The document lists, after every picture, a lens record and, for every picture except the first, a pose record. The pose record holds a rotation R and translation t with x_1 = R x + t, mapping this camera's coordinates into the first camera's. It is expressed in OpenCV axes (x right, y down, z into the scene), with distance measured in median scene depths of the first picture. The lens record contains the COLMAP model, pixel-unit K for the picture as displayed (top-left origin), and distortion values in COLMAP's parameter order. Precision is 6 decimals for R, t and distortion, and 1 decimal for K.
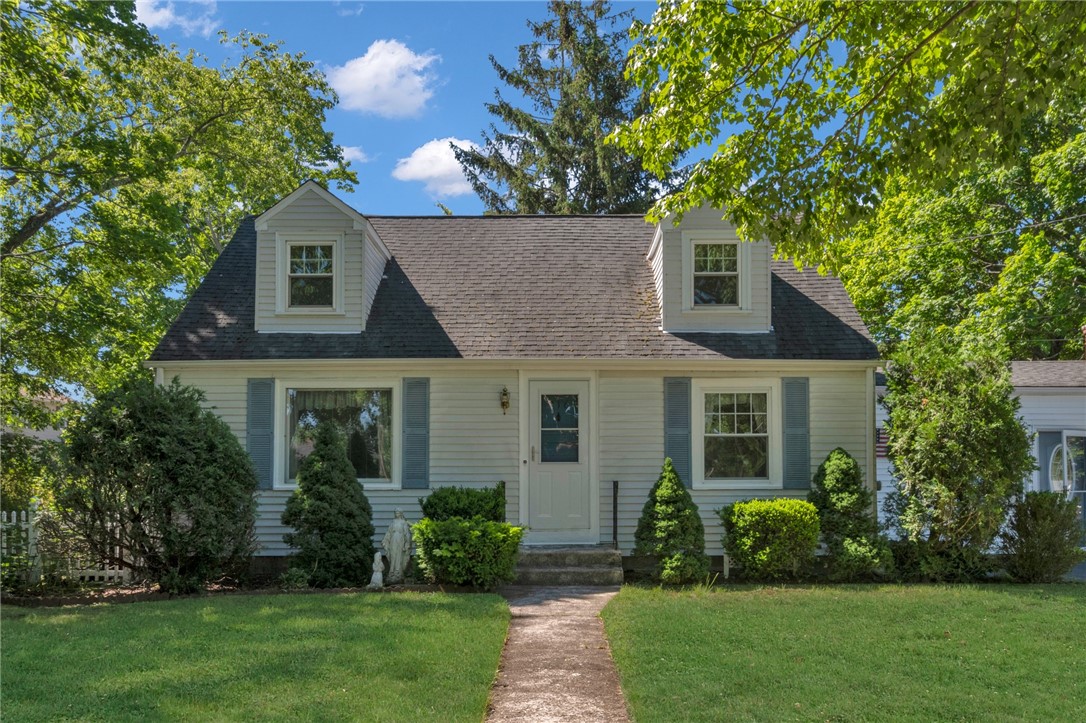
lens RADIAL K [[882.4, 0, 543.0], [0, 882.4, 361.5], [0, 0, 1]] dist [0.004984, 0.000052]
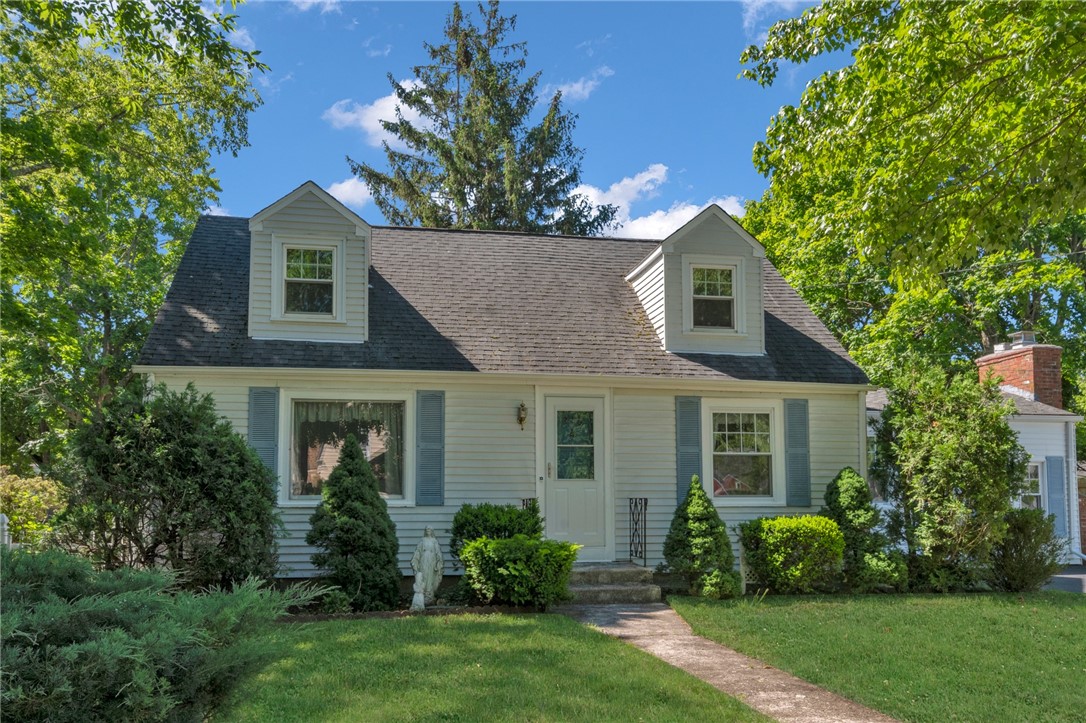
lens RADIAL K [[861.1, 0, 543.8], [0, 861.1, 354.8], [0, 0, 1]] dist [0.002722, 0.002298]
pose [[0.984347, 0.031546, 0.173394, -0.187543], [-0.026300, 0.999127, -0.032471, 0.006548], [-0.174267, 0.027402, 0.984317, 0.045426]]
